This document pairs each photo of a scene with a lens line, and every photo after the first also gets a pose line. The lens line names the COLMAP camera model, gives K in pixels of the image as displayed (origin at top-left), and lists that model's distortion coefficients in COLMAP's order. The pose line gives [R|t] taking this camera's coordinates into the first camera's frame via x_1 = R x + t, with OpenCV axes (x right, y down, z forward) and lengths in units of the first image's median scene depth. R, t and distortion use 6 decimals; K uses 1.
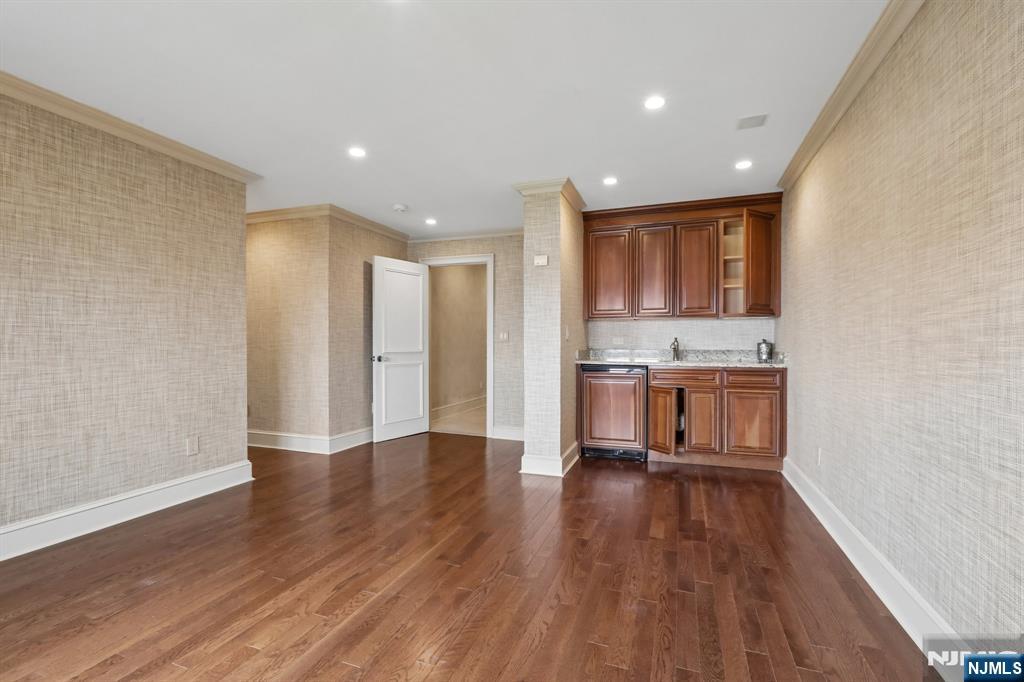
lens RADIAL K [[466.5, 0, 510.9], [0, 466.5, 344.8], [0, 0, 1]] dist [0.004885, 0.000966]
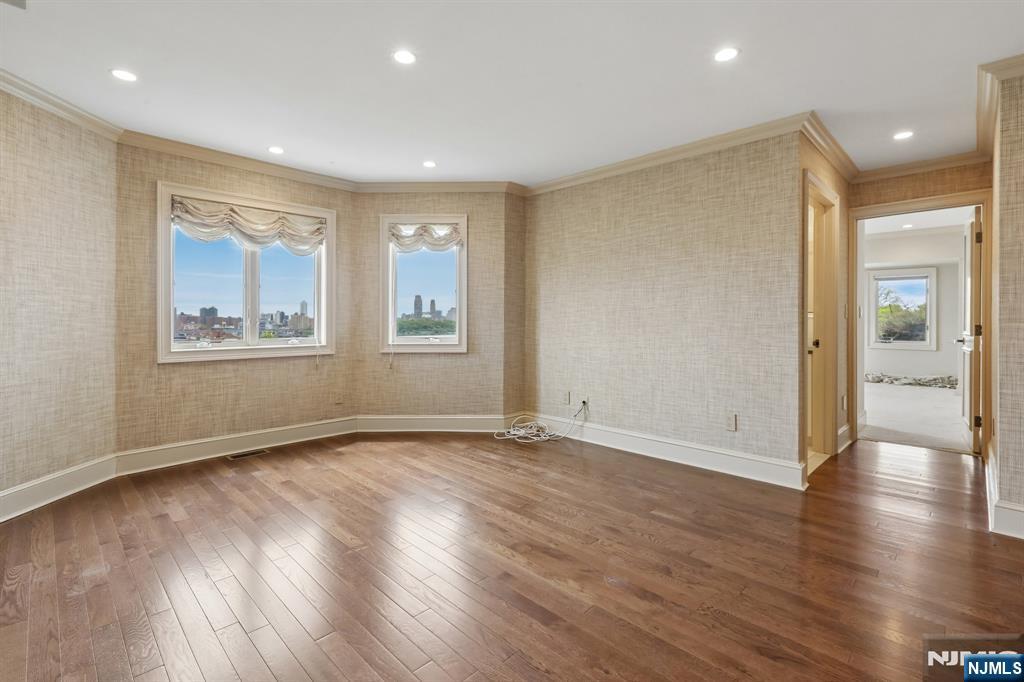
lens RADIAL K [[466.5, 0, 506.8], [0, 466.5, 313.9], [0, 0, 1]] dist [0.004885, 0.000966]
pose [[-0.424459, -0.010479, -0.905386, 0.477714], [-0.005903, 0.999944, -0.008806, -0.008302], [0.905428, 0.001607, -0.424497, 1.044143]]
